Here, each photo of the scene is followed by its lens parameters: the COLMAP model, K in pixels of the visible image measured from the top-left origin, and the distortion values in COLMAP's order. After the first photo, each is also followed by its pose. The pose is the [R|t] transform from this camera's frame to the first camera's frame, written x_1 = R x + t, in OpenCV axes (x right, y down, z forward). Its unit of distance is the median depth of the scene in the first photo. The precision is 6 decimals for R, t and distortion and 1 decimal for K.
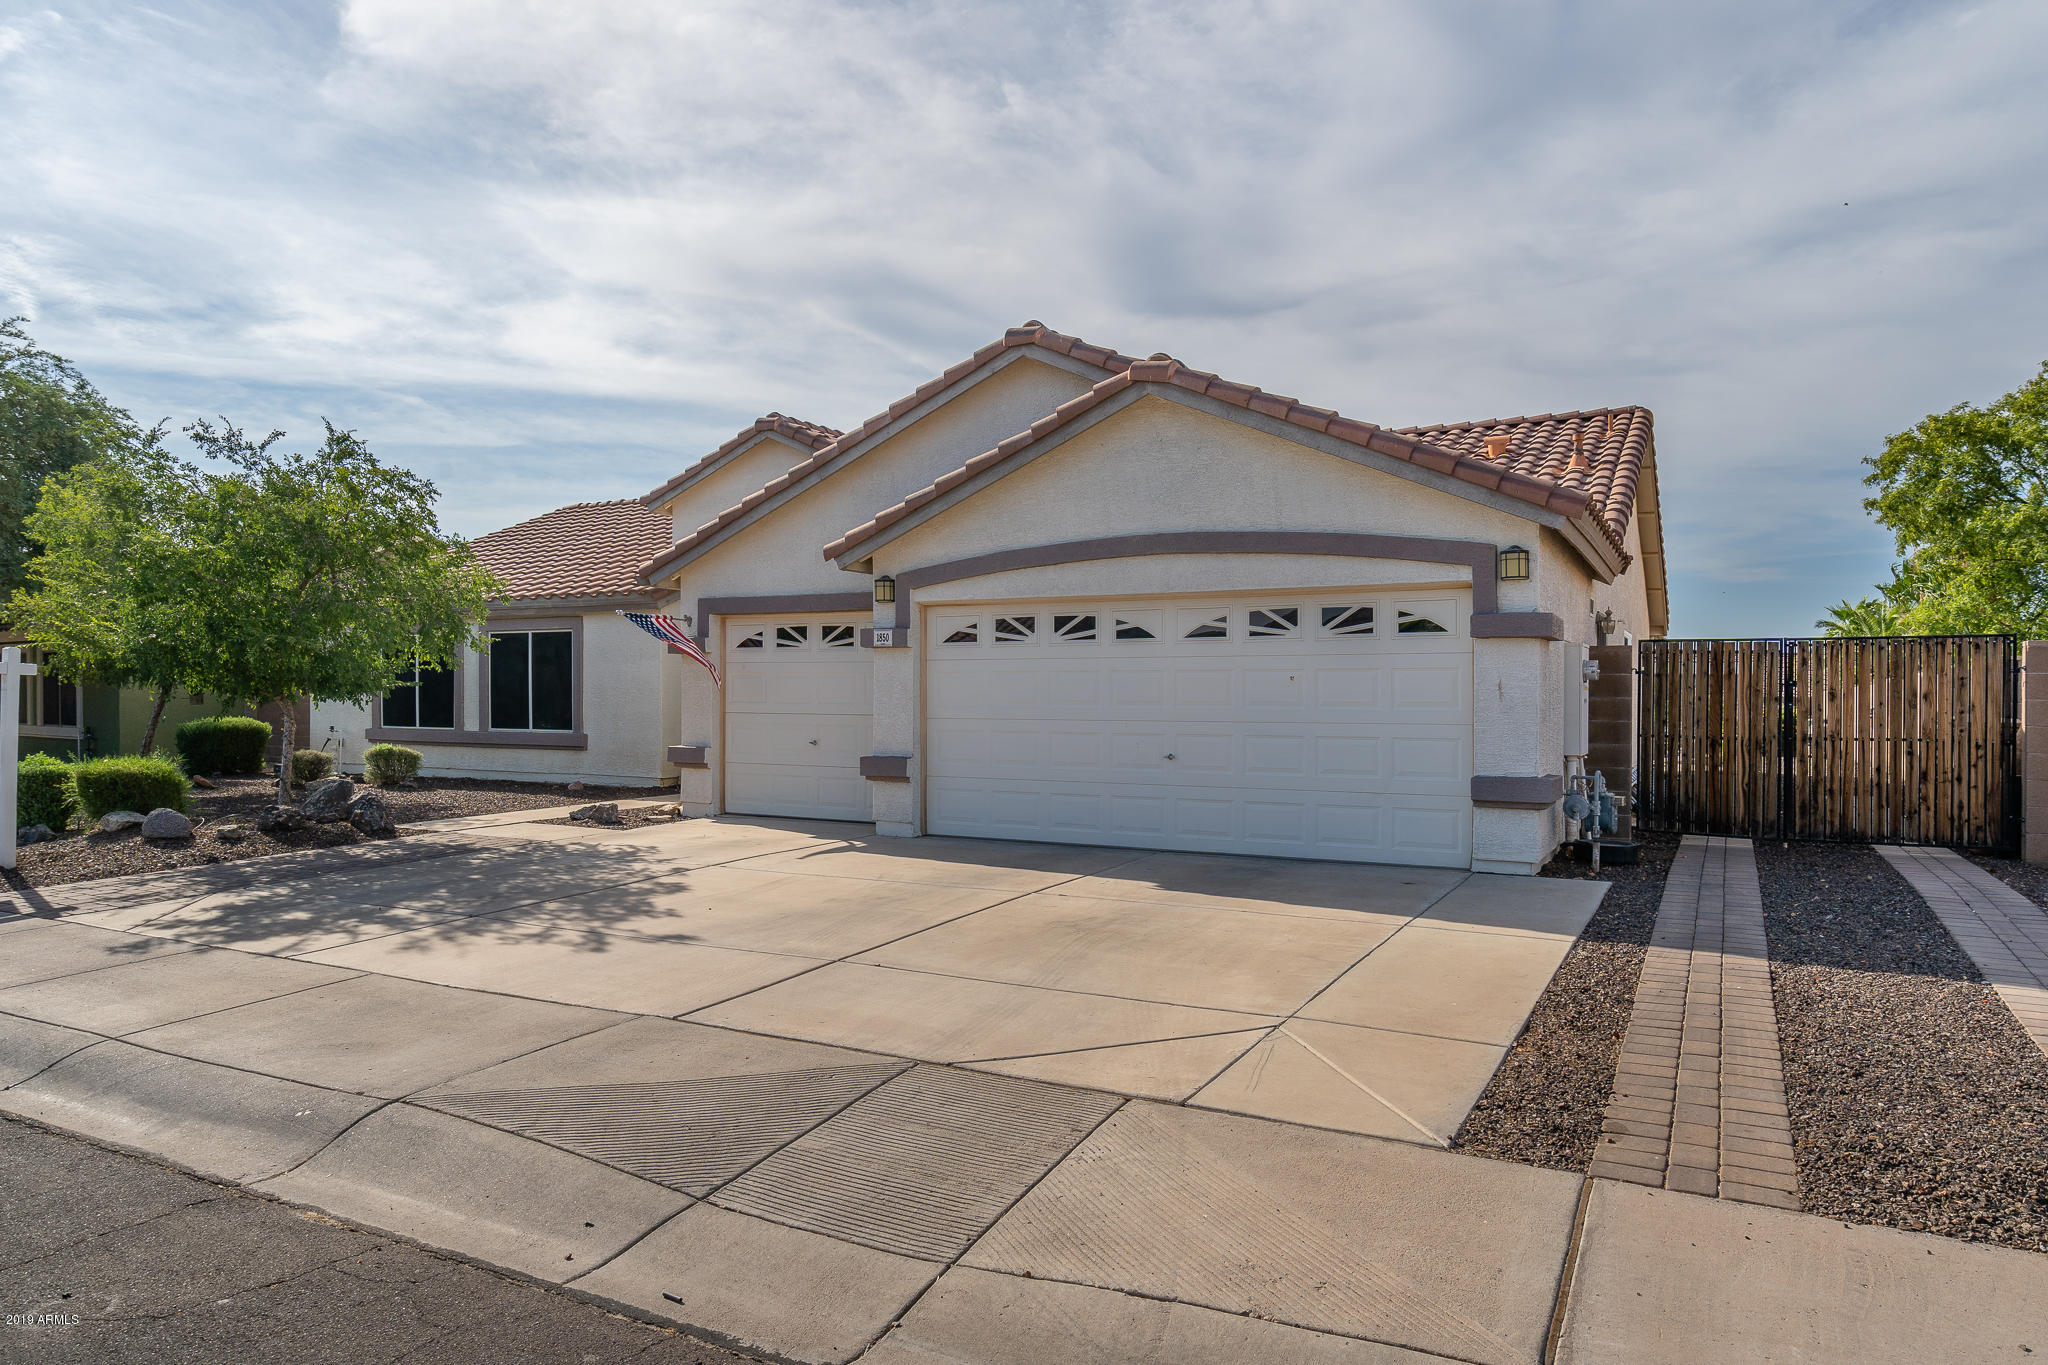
lens RADIAL K [[1292.3, 0, 1013.1], [0, 1292.3, 685.8], [0, 0, 1]] dist [0.003044, 0.003809]
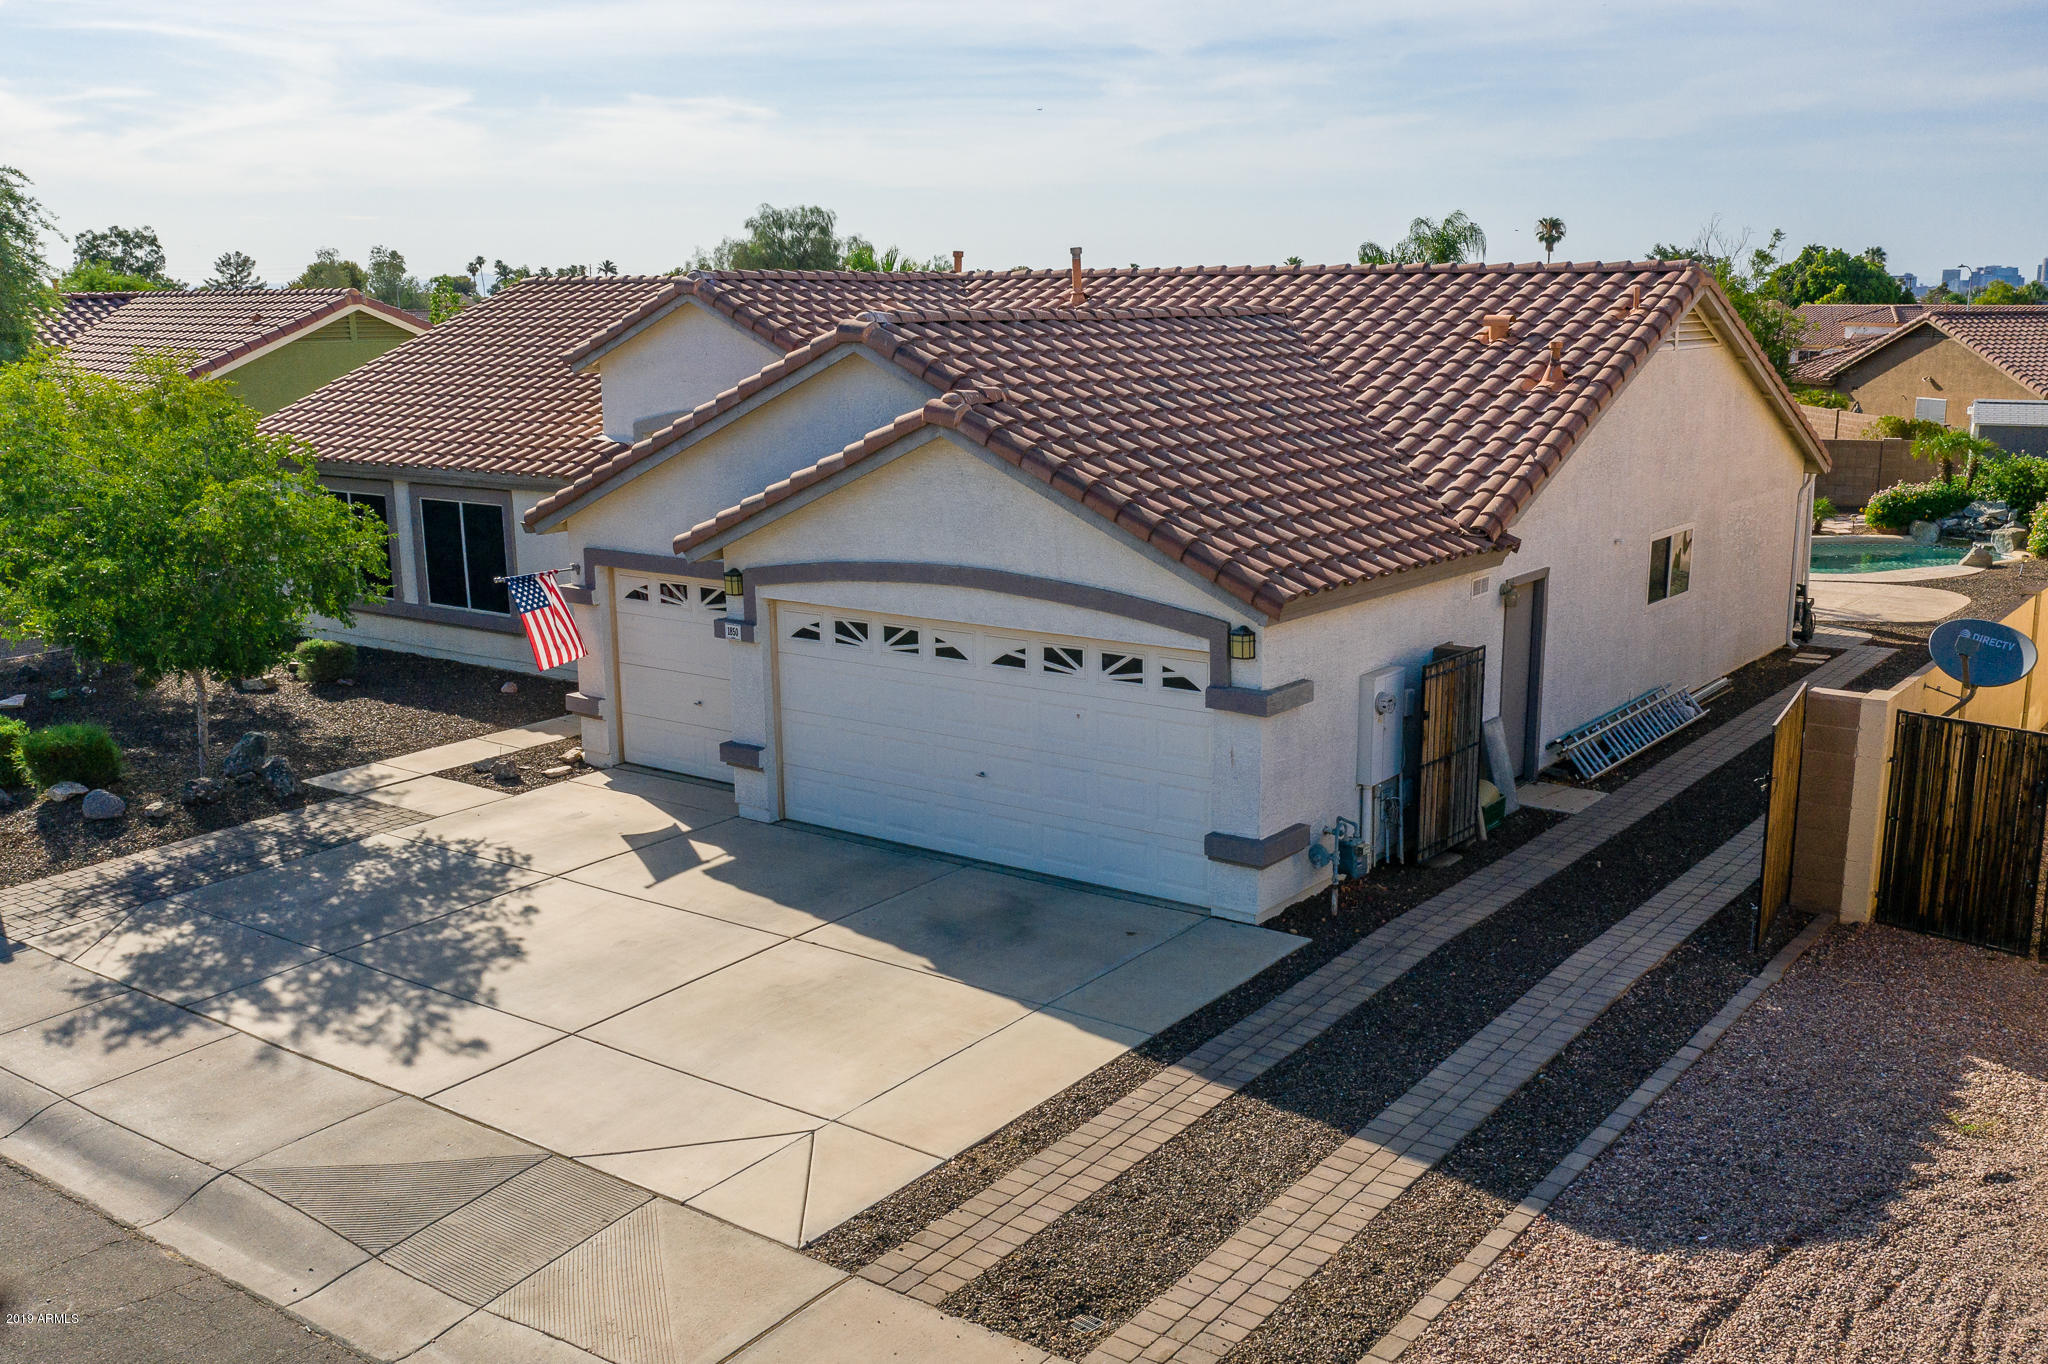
lens RADIAL K [[1896.8, 0, 1038.6], [0, 1896.8, 689.3], [0, 0, 1]] dist [0.001331, 0.000000]
pose [[0.990377, 0.013577, -0.137729, 0.345391], [0.016185, 0.976986, 0.212691, -0.308662], [0.137447, -0.212873, 0.967364, -0.418559]]
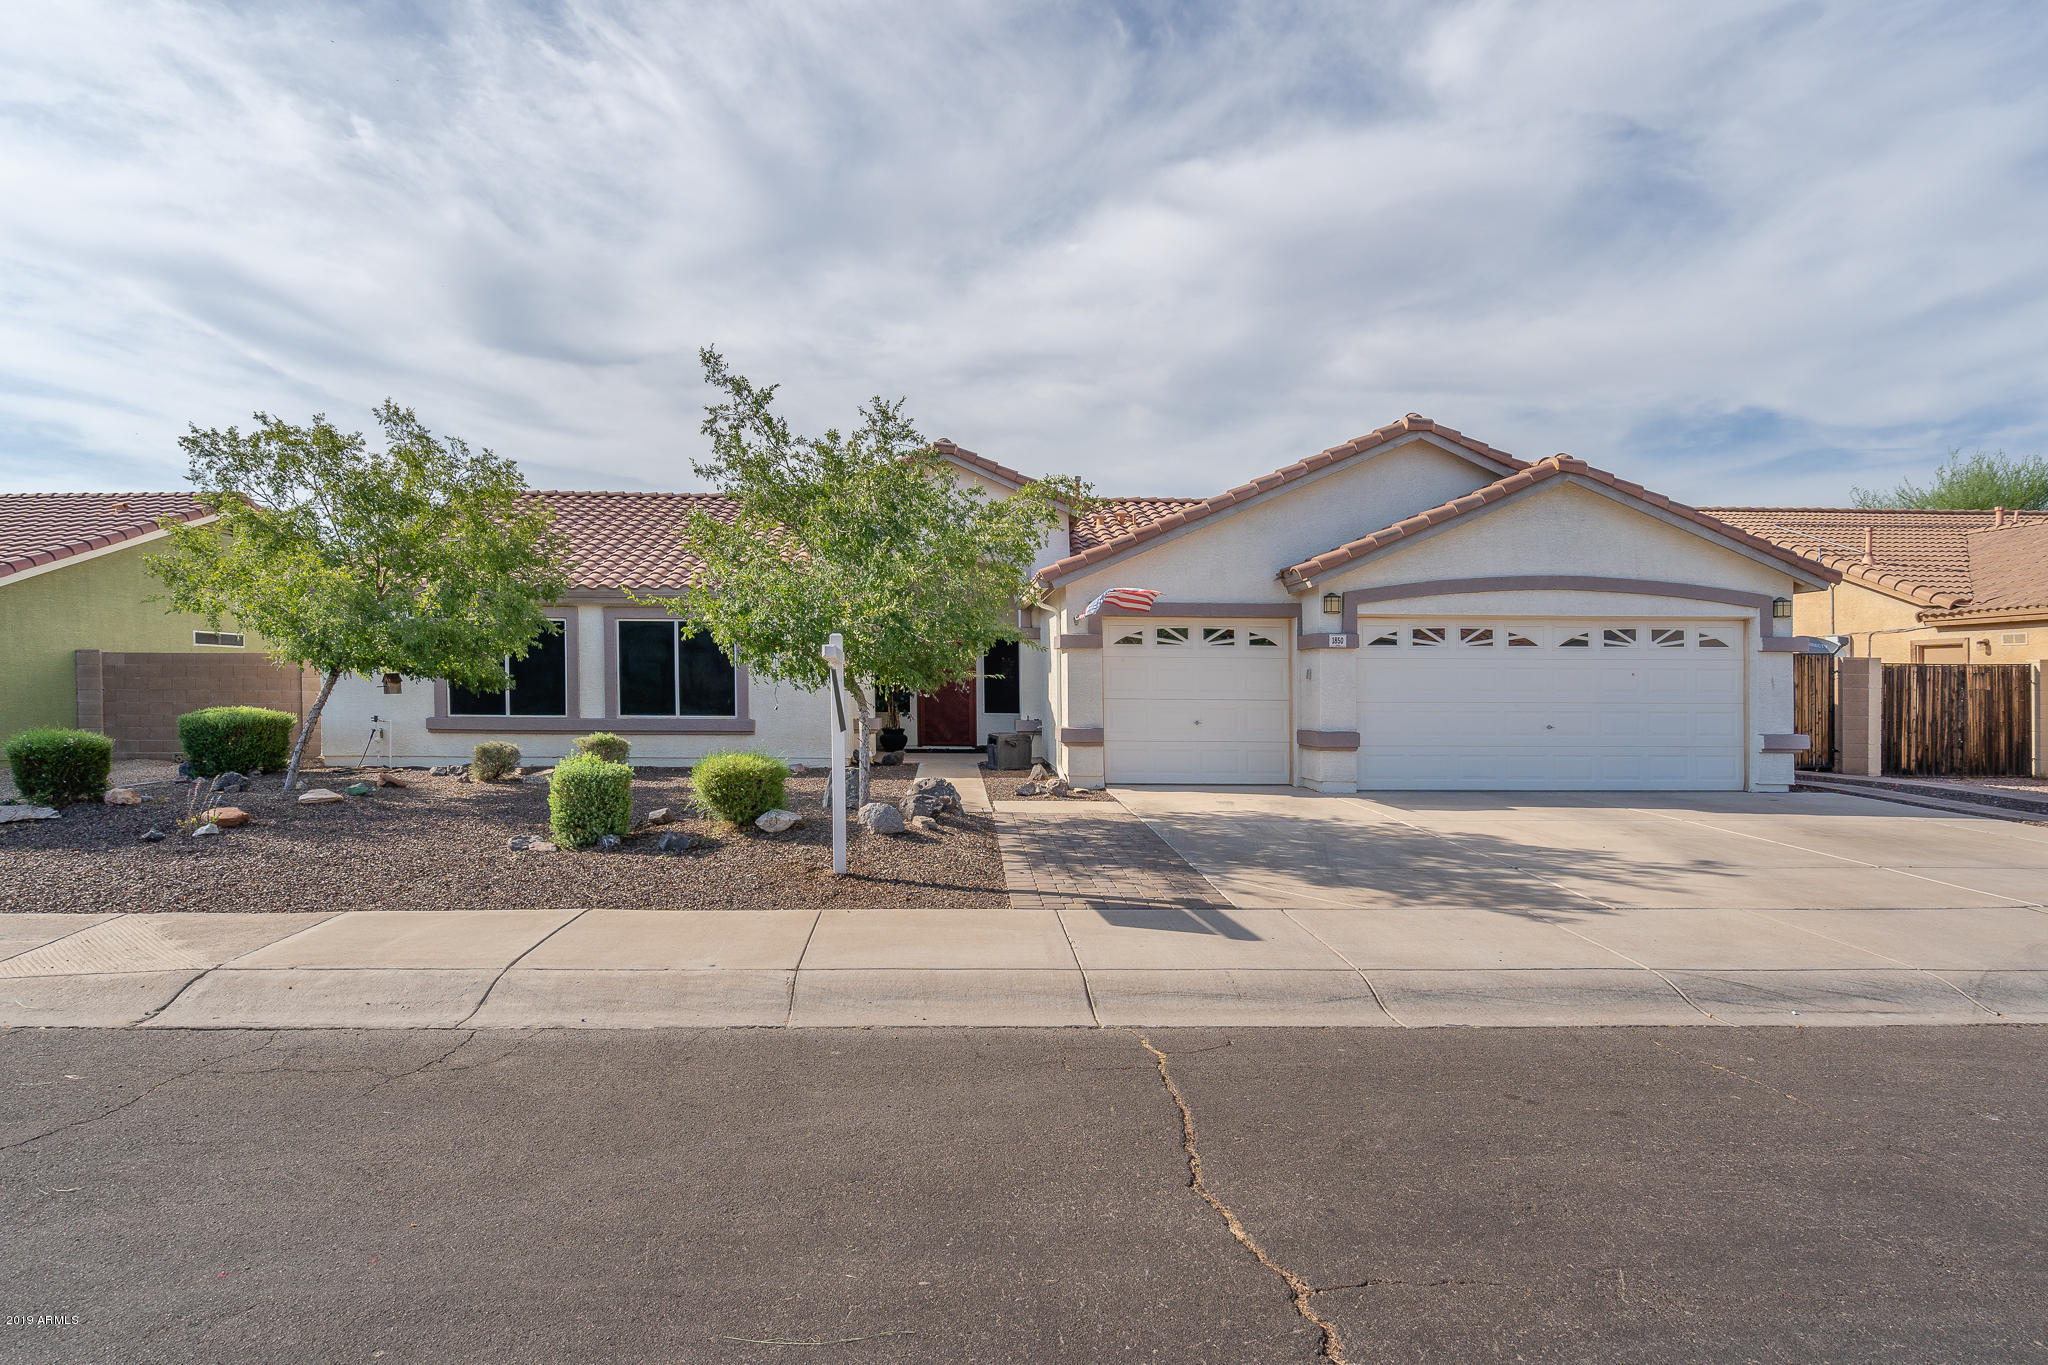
lens RADIAL K [[1031.6, 0, 955.2], [0, 1031.6, 655.0], [0, 0, 1]] dist [0.007554, -0.000825]
pose [[0.864753, 0.014880, 0.501976, -0.965070], [-0.006323, 0.999804, -0.018744, -0.000709], [-0.502157, 0.013035, 0.864678, 0.297901]]
